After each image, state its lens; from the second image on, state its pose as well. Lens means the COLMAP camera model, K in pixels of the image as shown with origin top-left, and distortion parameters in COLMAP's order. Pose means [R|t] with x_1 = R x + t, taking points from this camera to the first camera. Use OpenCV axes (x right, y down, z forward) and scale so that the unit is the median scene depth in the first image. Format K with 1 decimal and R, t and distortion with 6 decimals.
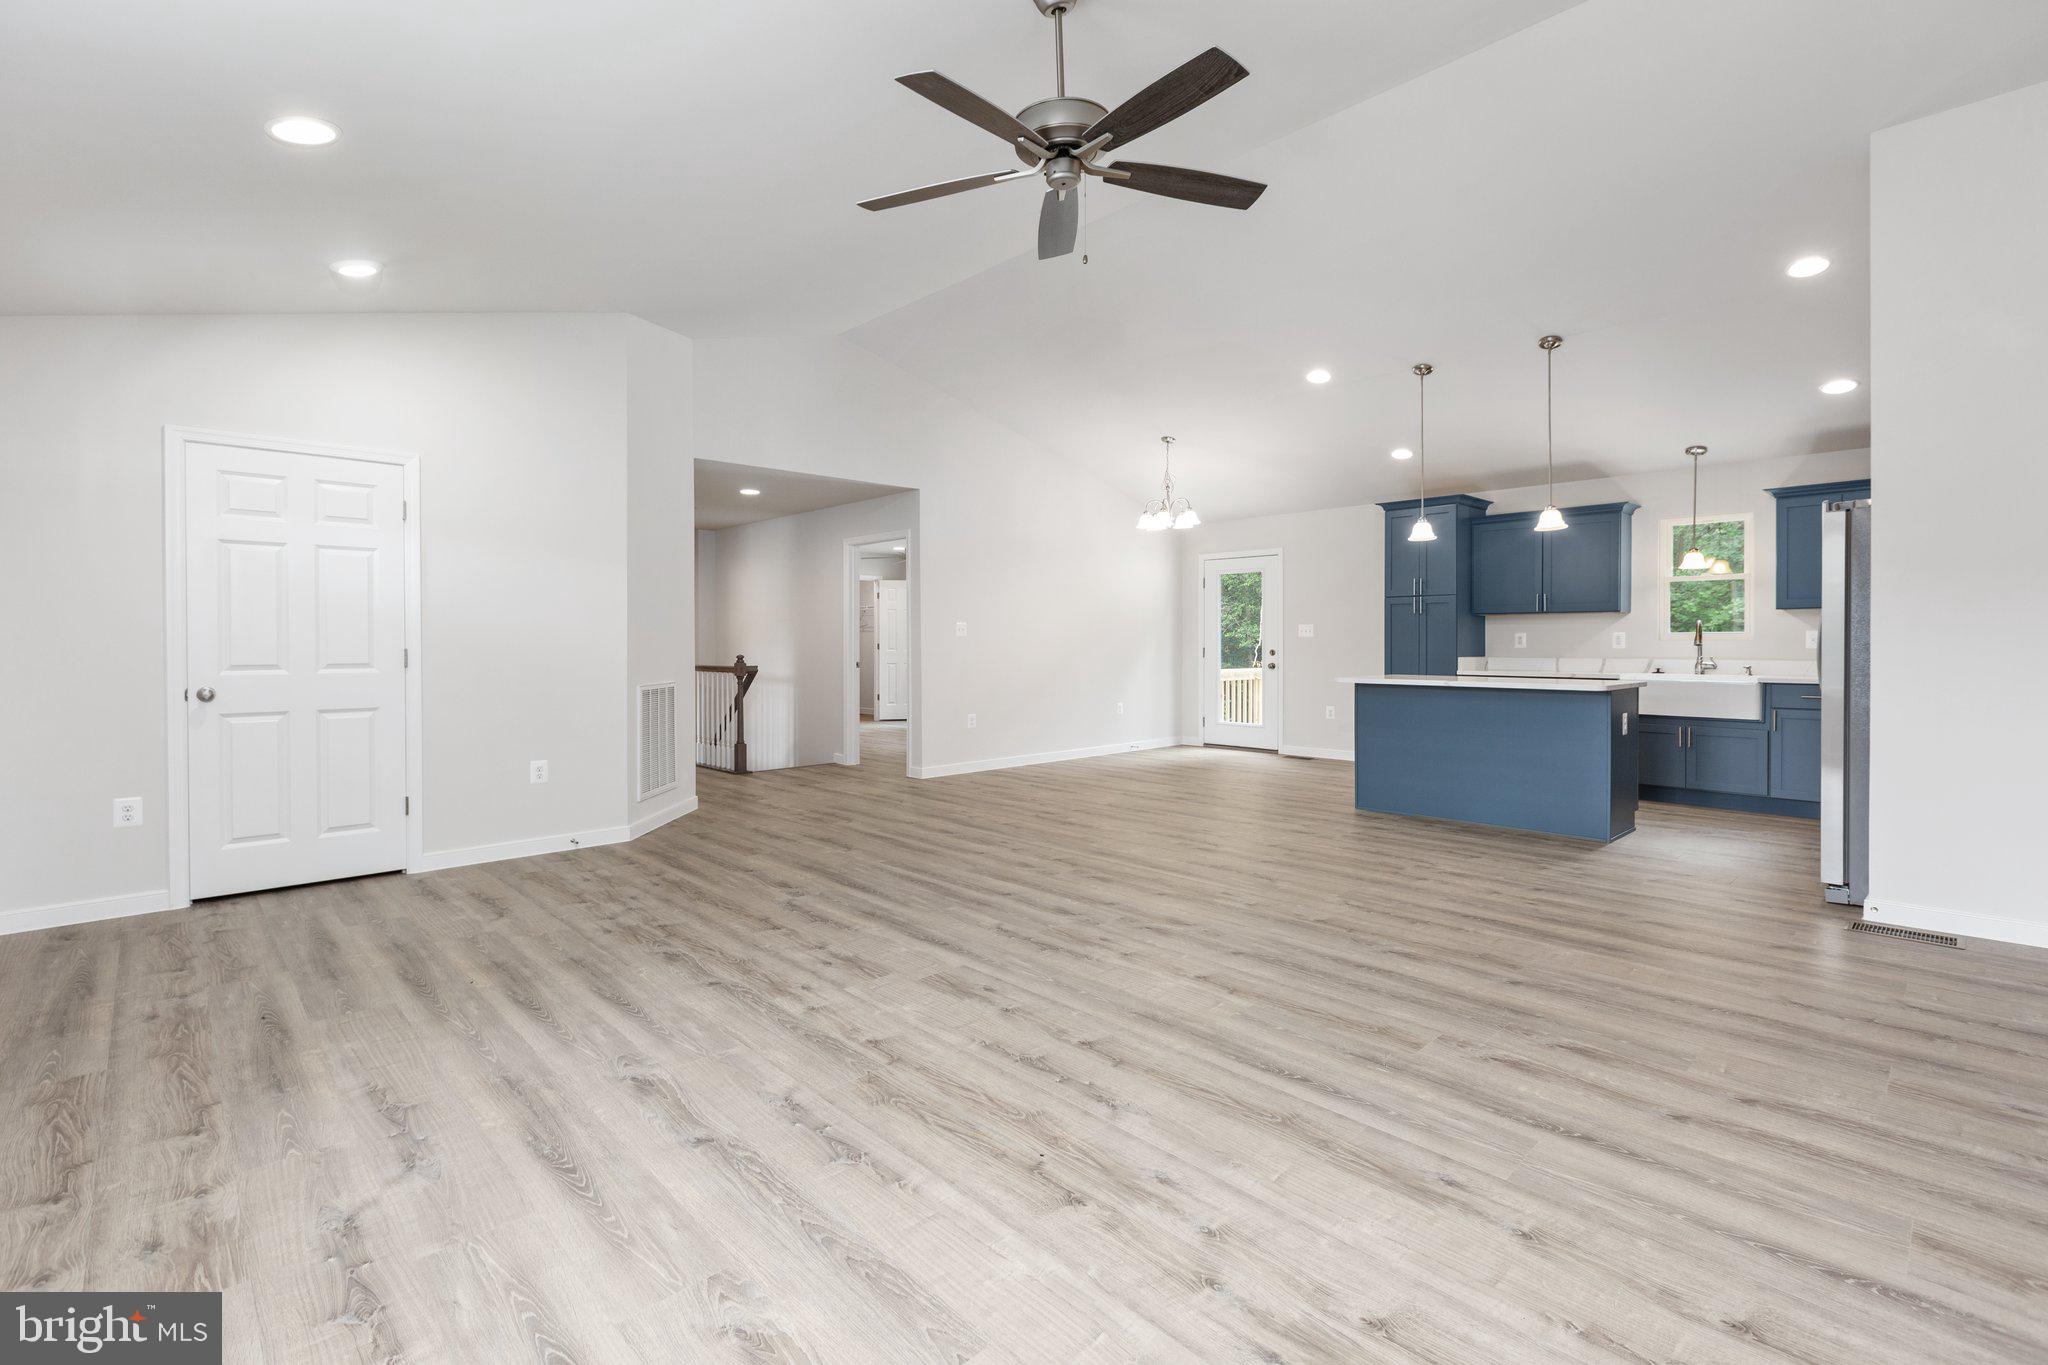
lens RADIAL K [[914.1, 0, 1047.3], [0, 914.1, 655.4], [0, 0, 1]] dist [0.003160, -0.002632]
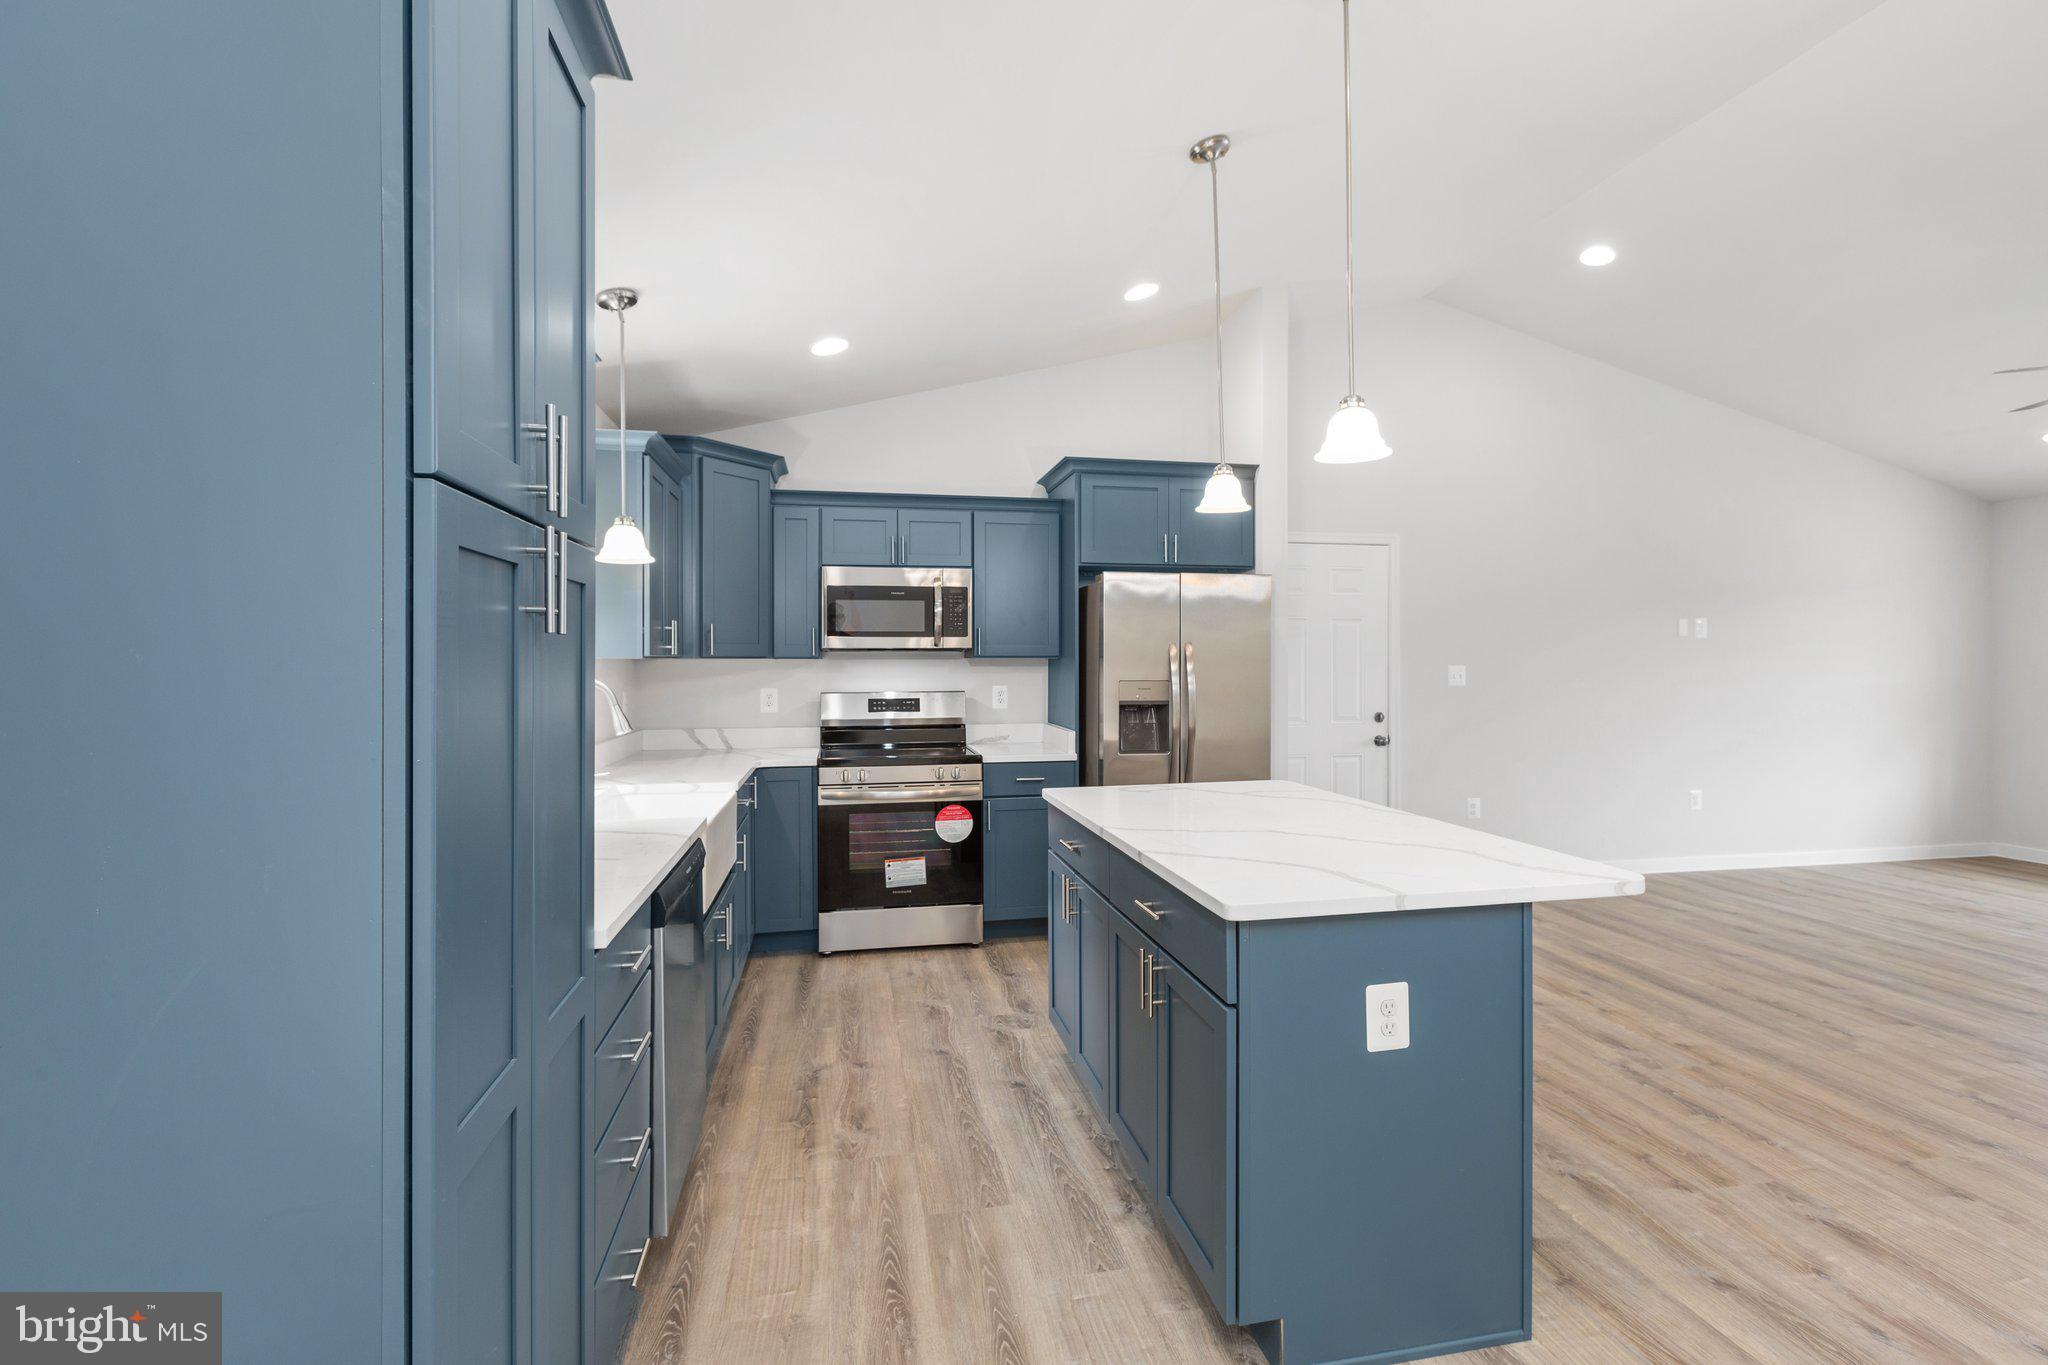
lens RADIAL K [[914.1, 0, 1023.3], [0, 914.1, 663.8], [0, 0, 1]] dist [0.003160, -0.002632]
pose [[-0.830356, 0.002252, 0.557228, 0.566956], [0.011242, 0.999856, 0.012712, -0.093853], [-0.557119, 0.016820, -0.830262, 2.430662]]
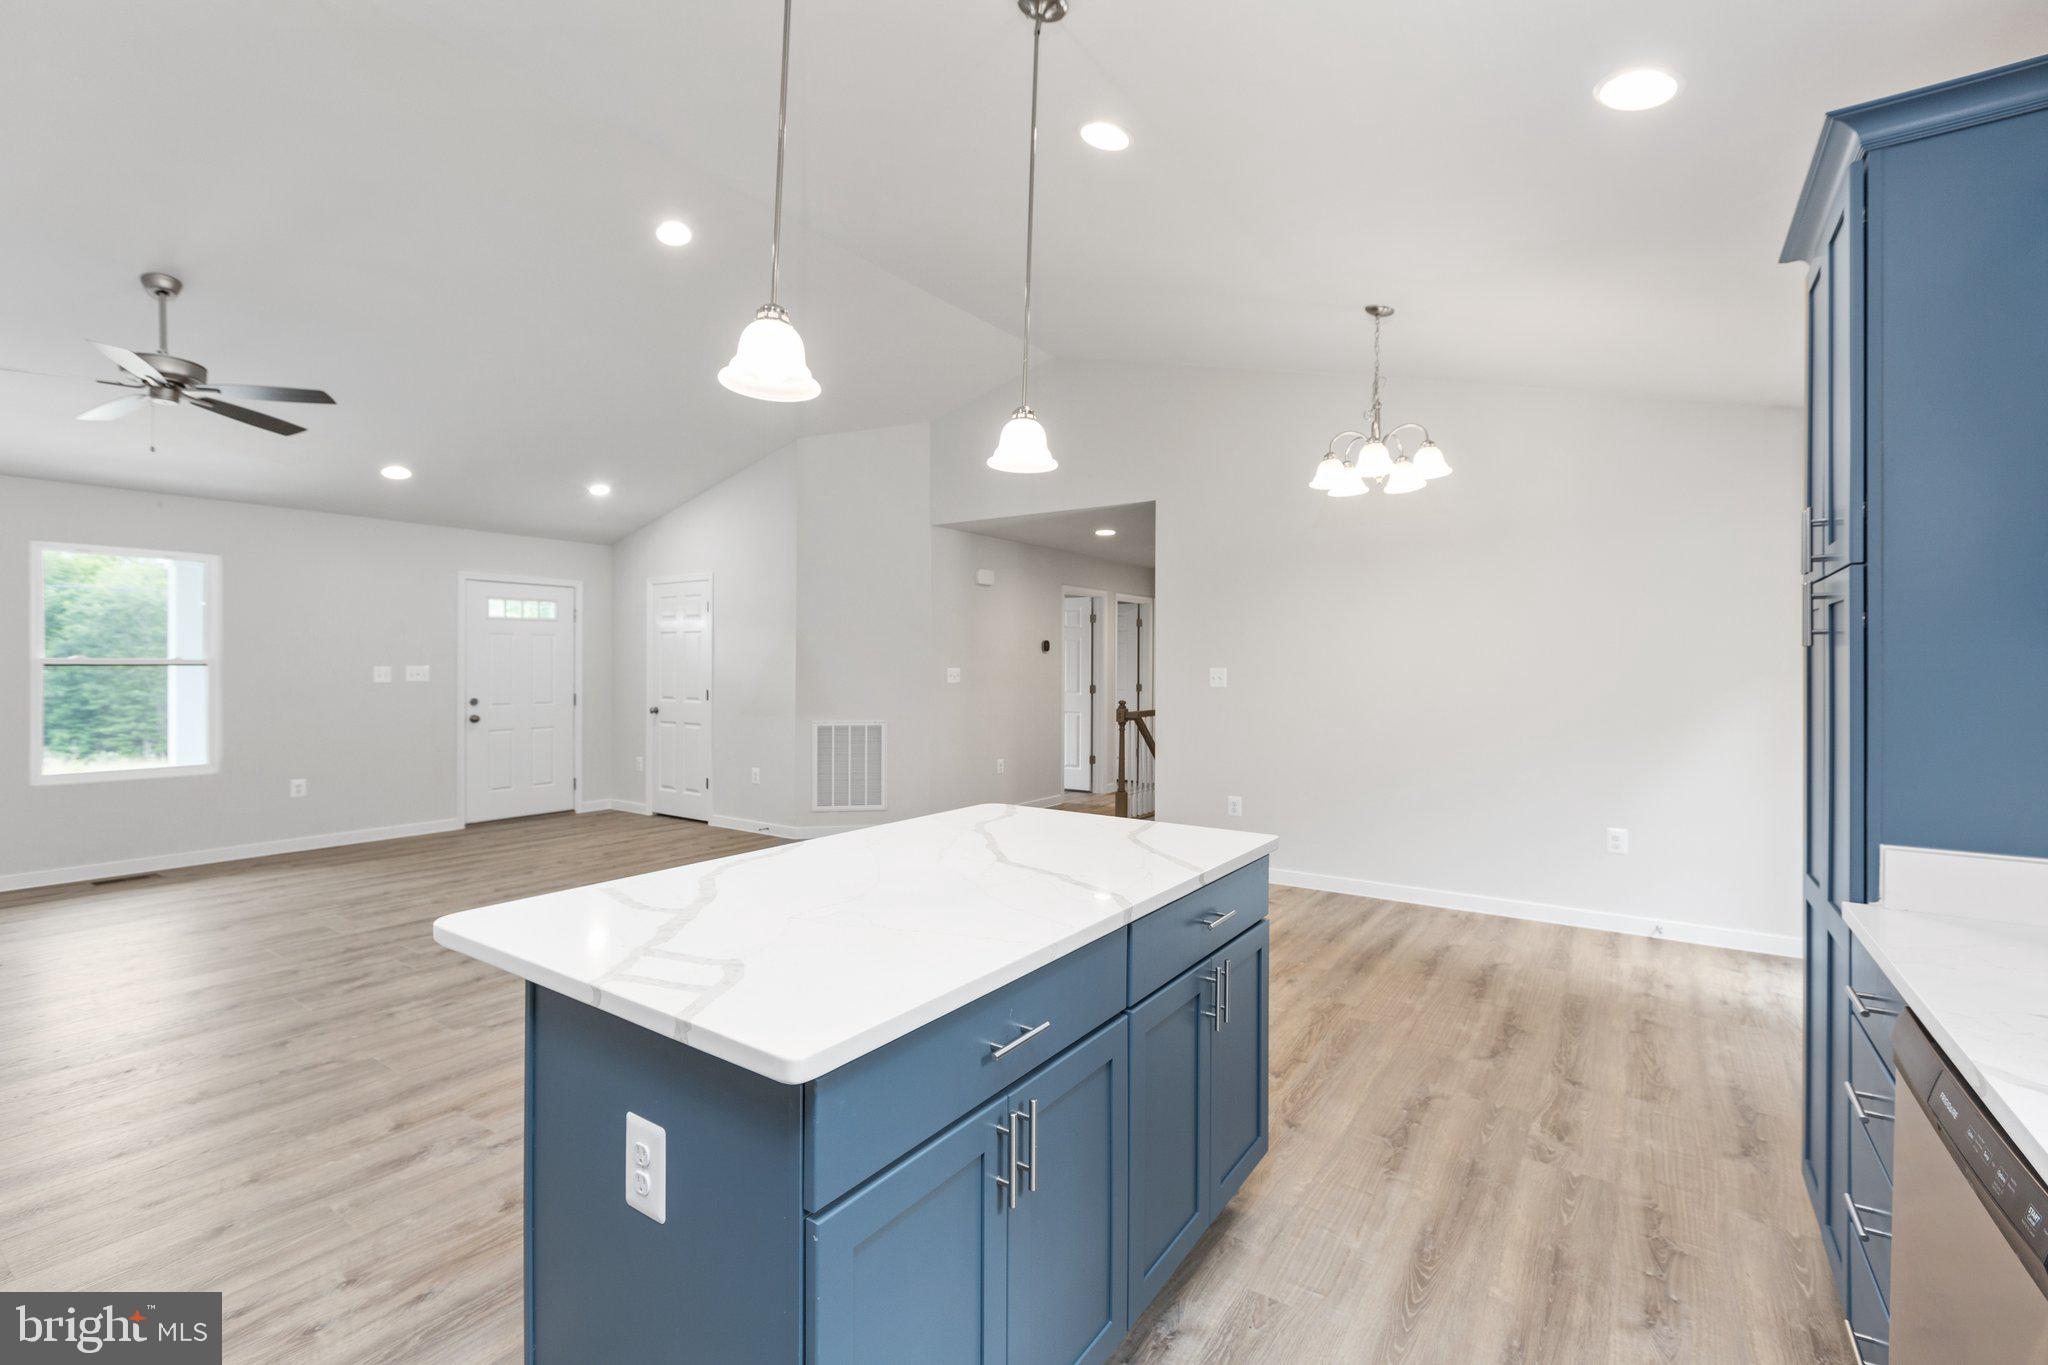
lens RADIAL K [[914.1, 0, 1019.3], [0, 914.1, 670.9], [0, 0, 1]] dist [0.003160, -0.002632]
pose [[0.186157, 0.009191, -0.982477, 1.382458], [-0.016964, 0.999837, 0.006139, -0.081658], [0.982373, 0.015524, 0.186283, 1.647579]]
